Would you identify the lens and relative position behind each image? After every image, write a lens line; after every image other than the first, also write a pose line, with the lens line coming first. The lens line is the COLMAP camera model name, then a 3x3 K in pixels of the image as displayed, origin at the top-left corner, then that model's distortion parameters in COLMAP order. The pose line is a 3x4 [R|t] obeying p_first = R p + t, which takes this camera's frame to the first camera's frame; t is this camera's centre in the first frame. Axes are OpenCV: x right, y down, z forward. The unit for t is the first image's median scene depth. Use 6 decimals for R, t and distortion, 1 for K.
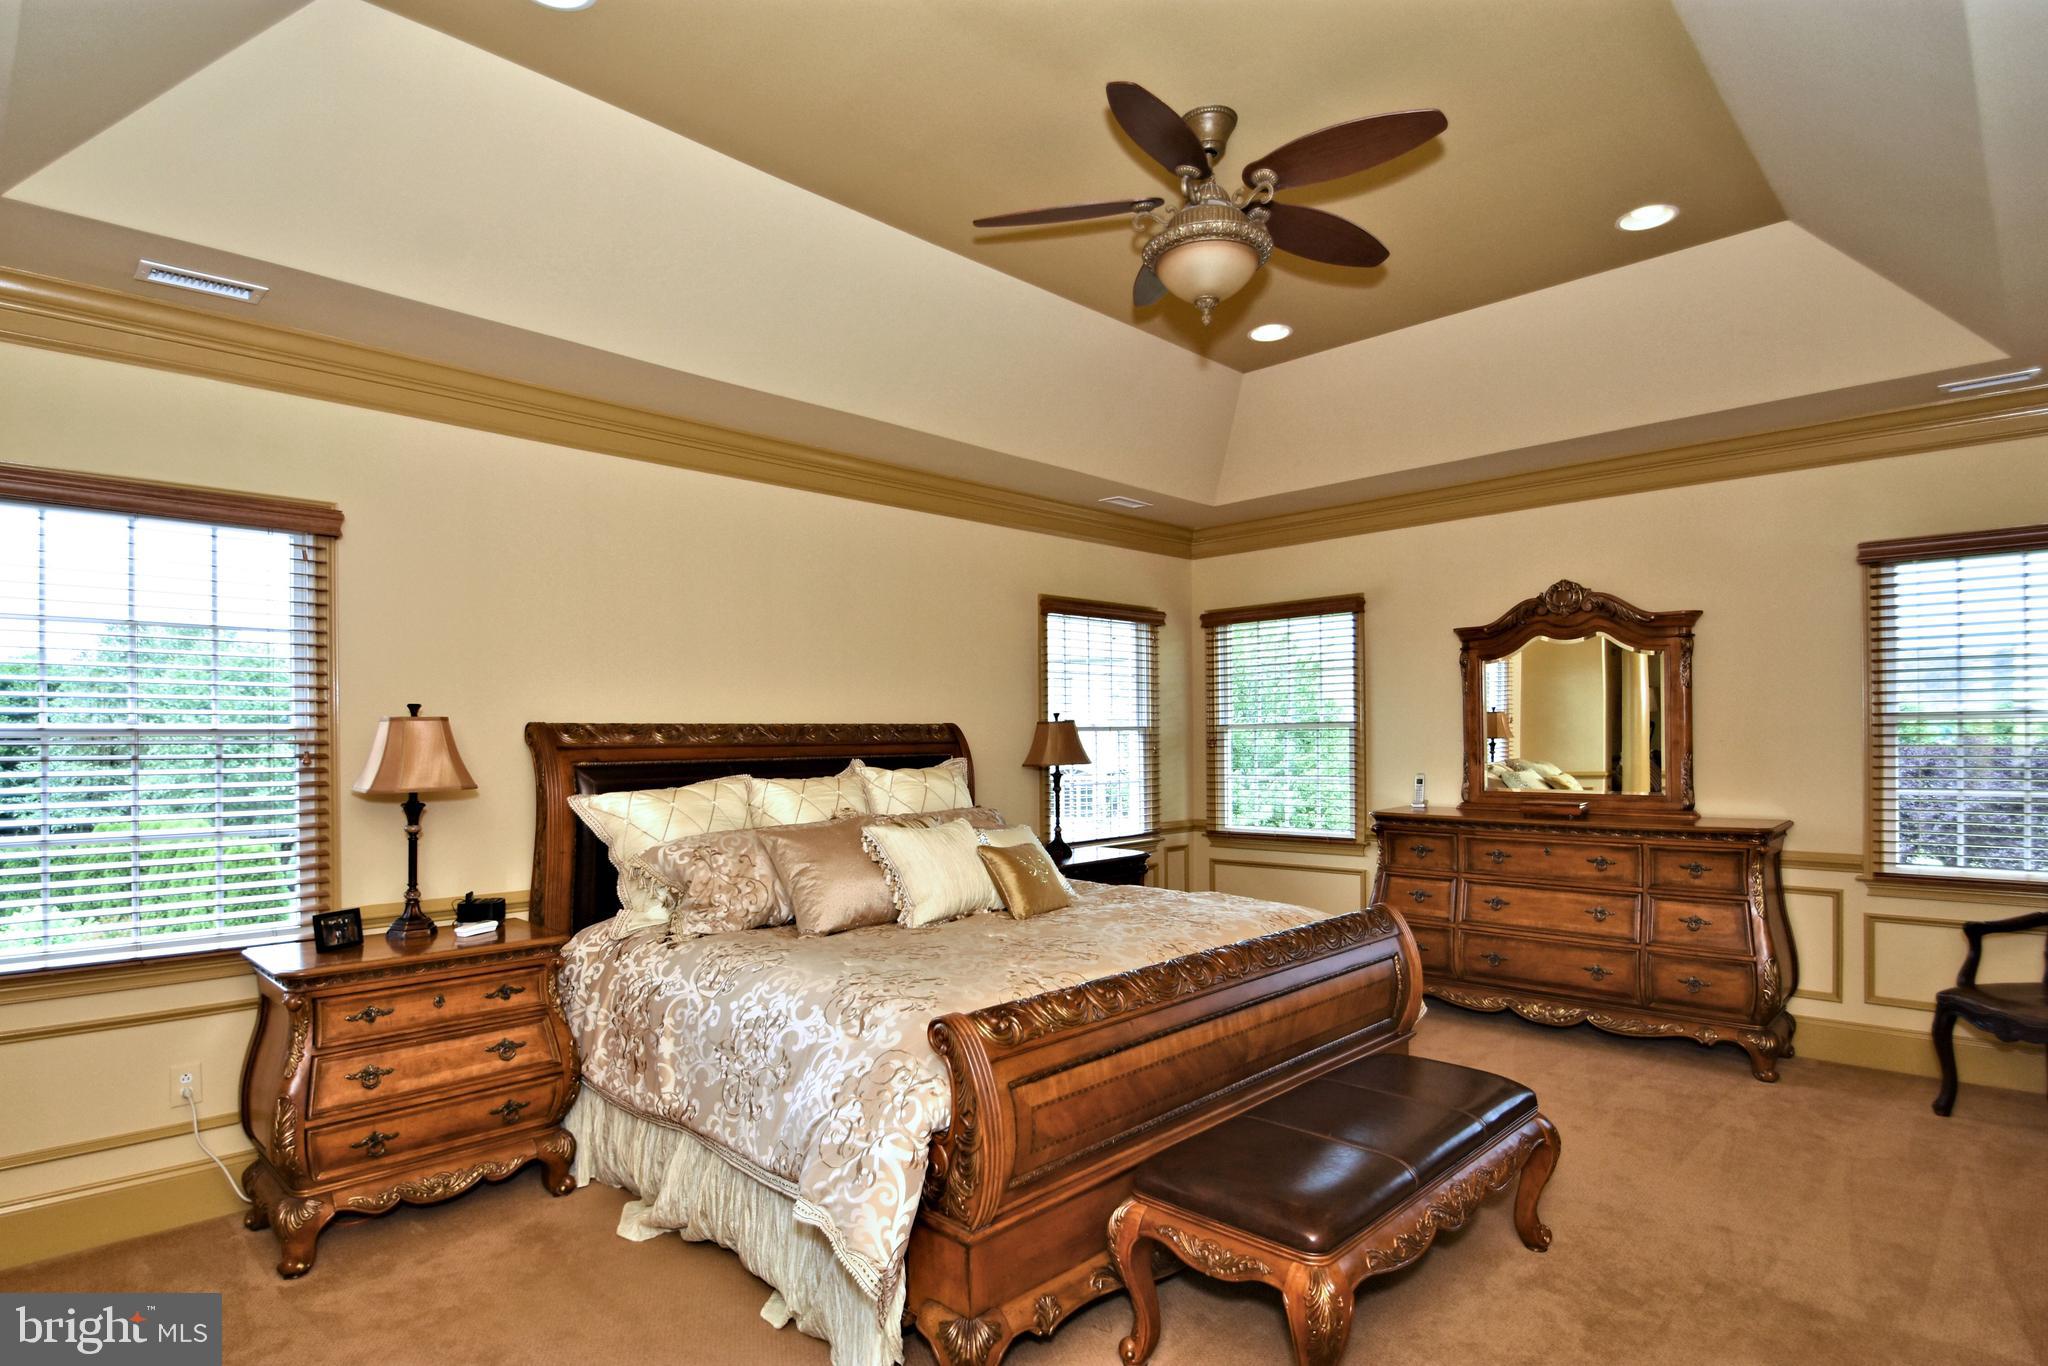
lens RADIAL K [[1087.8, 0, 1039.2], [0, 1087.8, 747.4], [0, 0, 1]] dist [-0.018203, 0.000083]
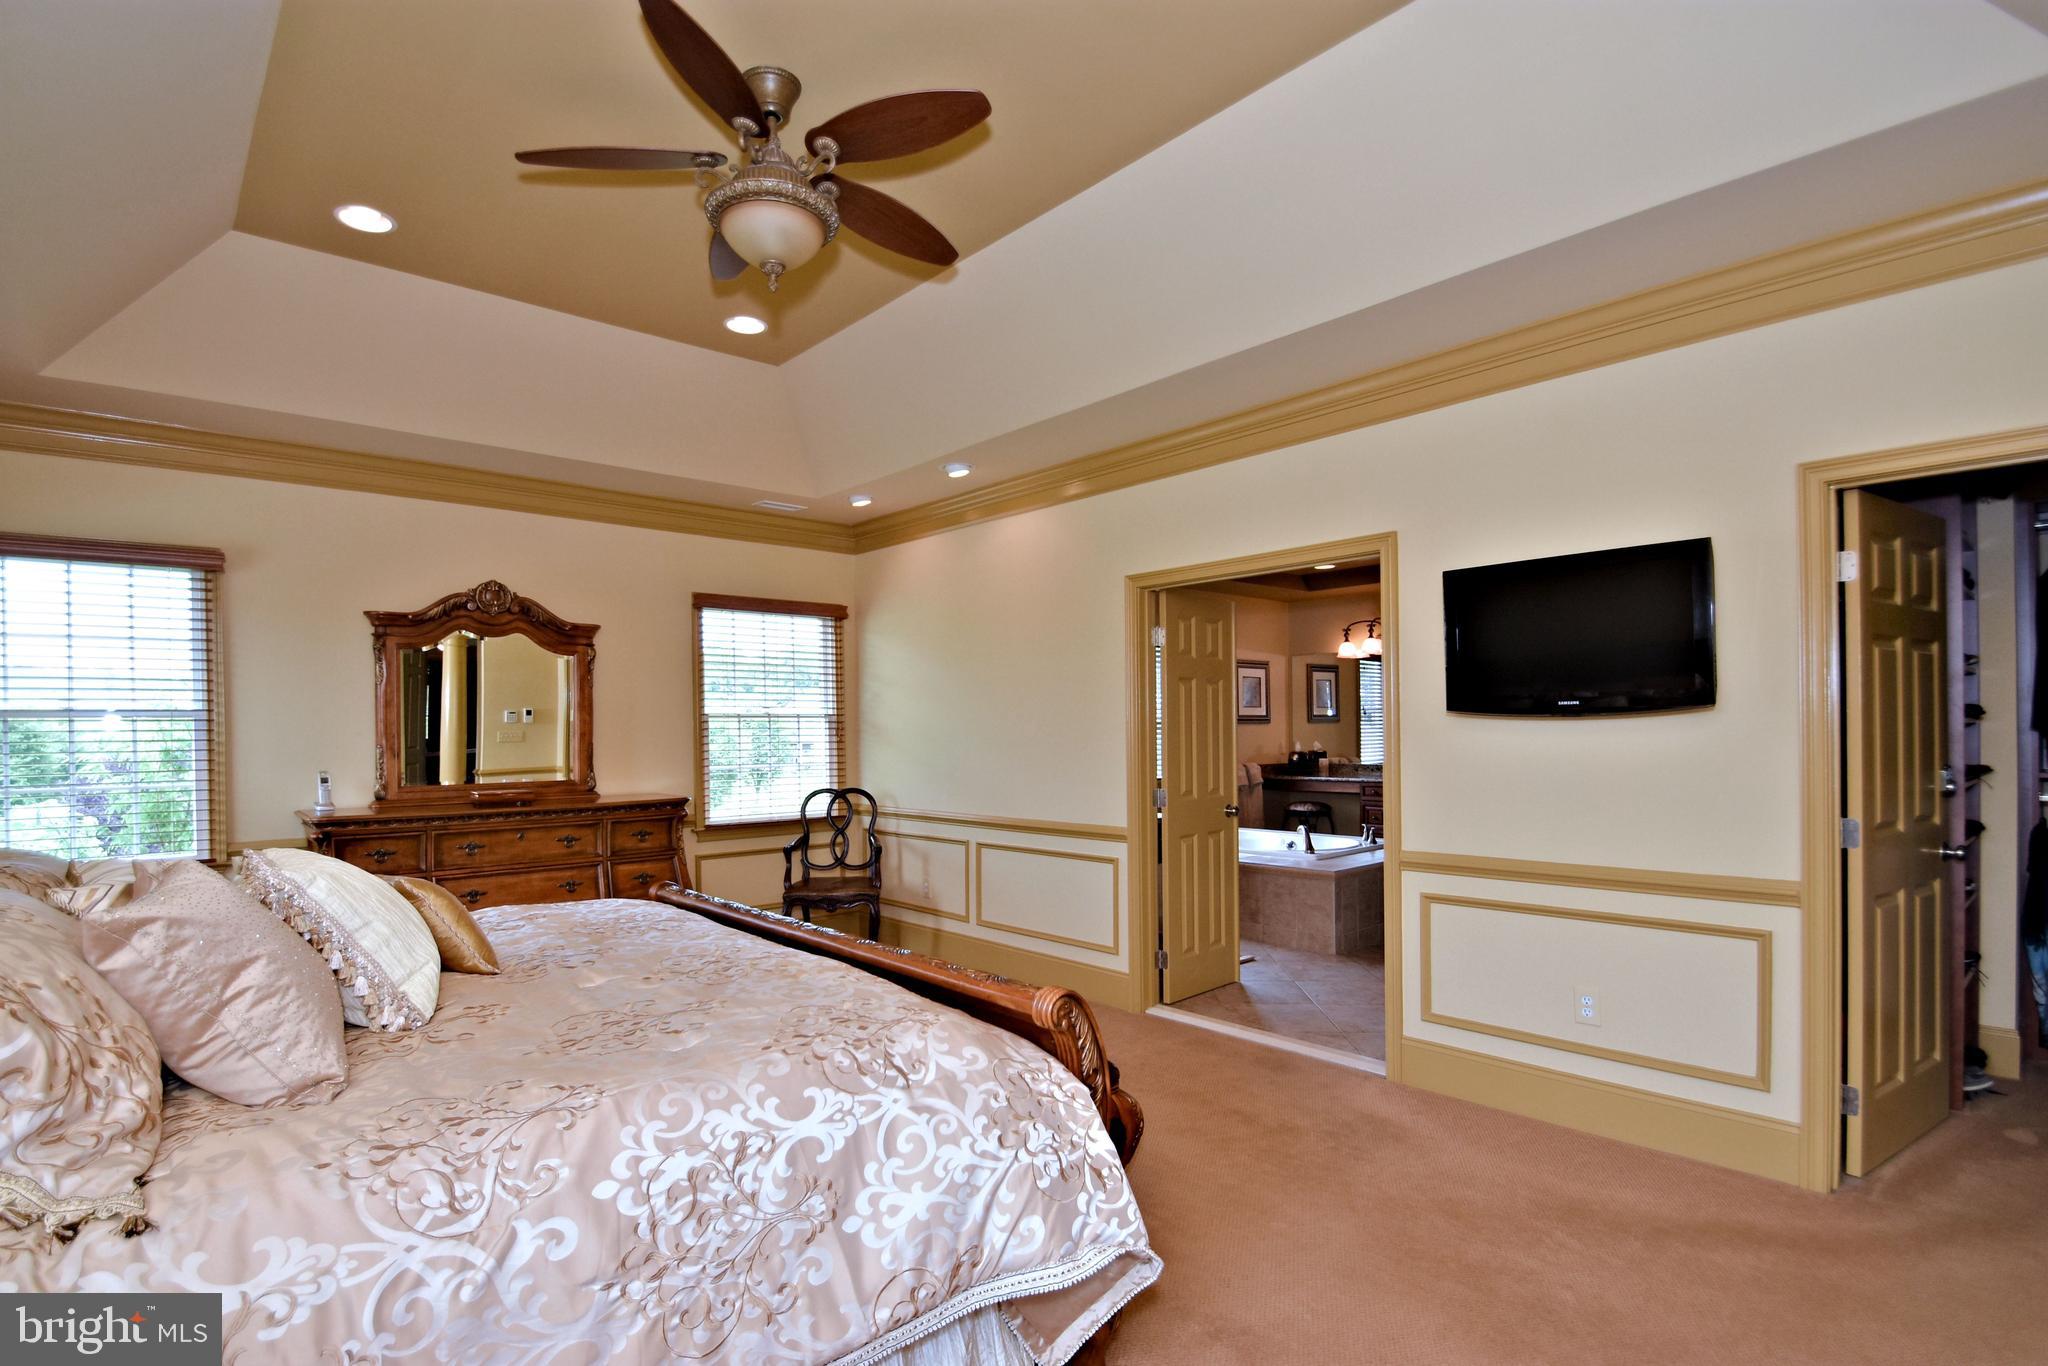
lens RADIAL K [[963.0, 0, 1028.3], [0, 963.0, 724.4], [0, 0, 1]] dist [-0.011273, -0.000488]
pose [[0.073328, 0.017109, 0.997161, -0.455238], [0.017398, 0.999679, -0.018431, 0.013501], [-0.997156, 0.018700, 0.073007, 0.465294]]
